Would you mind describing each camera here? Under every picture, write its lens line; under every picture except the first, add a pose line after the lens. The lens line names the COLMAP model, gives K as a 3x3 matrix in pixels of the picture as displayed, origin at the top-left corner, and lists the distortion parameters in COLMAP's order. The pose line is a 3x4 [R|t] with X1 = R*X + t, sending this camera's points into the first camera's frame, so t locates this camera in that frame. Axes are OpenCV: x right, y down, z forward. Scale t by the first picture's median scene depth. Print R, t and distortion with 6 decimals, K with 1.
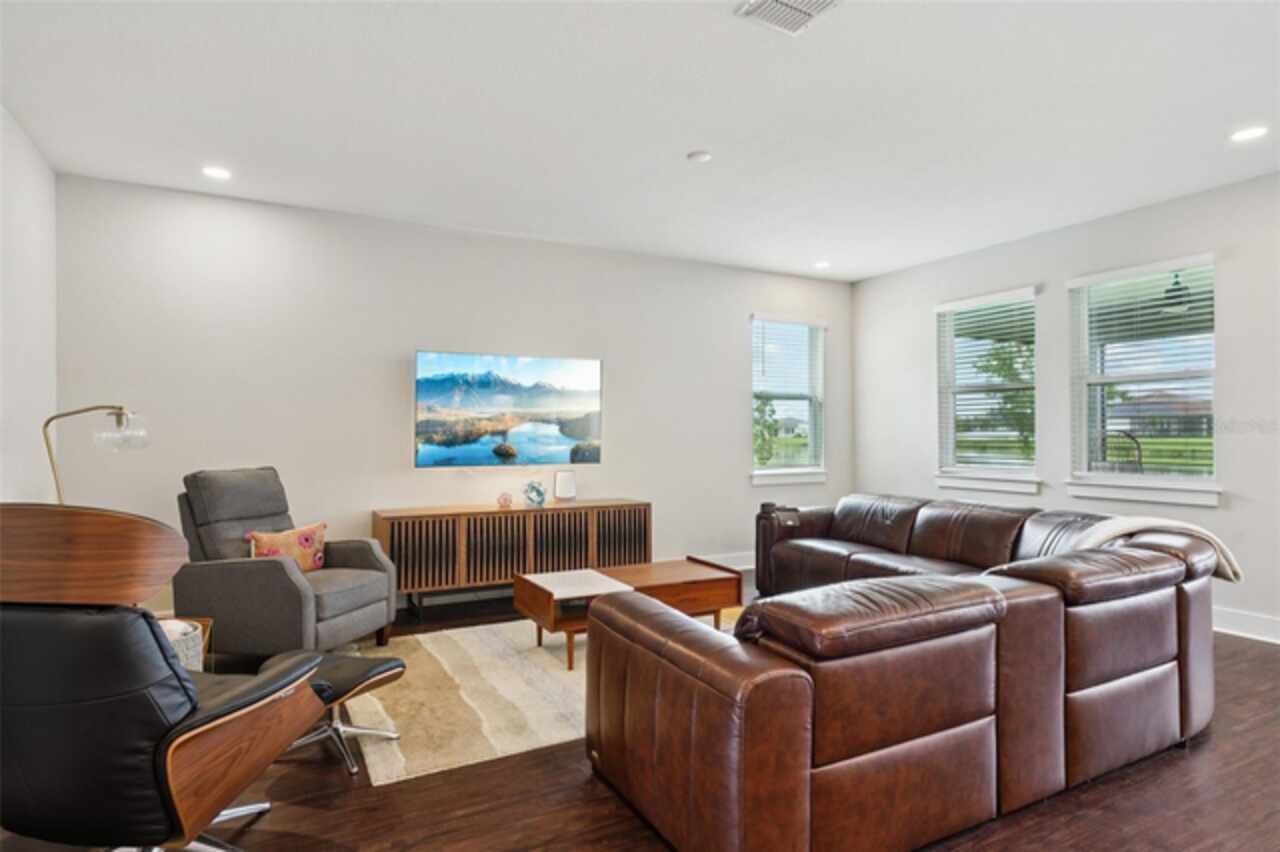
lens RADIAL K [[708.5, 0, 642.0], [0, 708.5, 434.1], [0, 0, 1]] dist [0.006031, 0.000243]
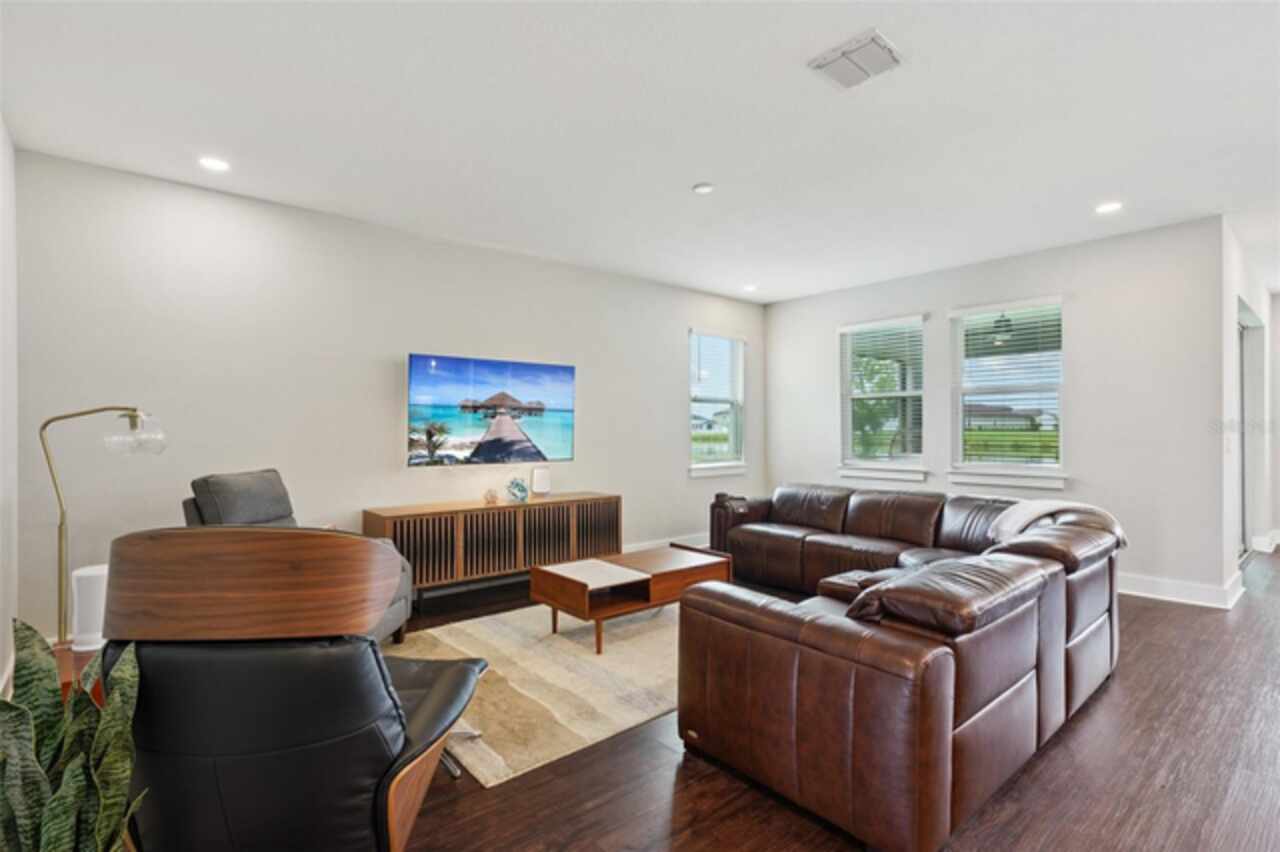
lens RADIAL K [[618.8, 0, 642.7], [0, 618.8, 433.2], [0, 0, 1]] dist [-0.001424, 0.000870]
pose [[0.976965, -0.000701, 0.213397, -0.212730], [-0.000573, 0.999982, 0.005906, -0.008867], [-0.213397, -0.005892, 0.976948, 0.058125]]
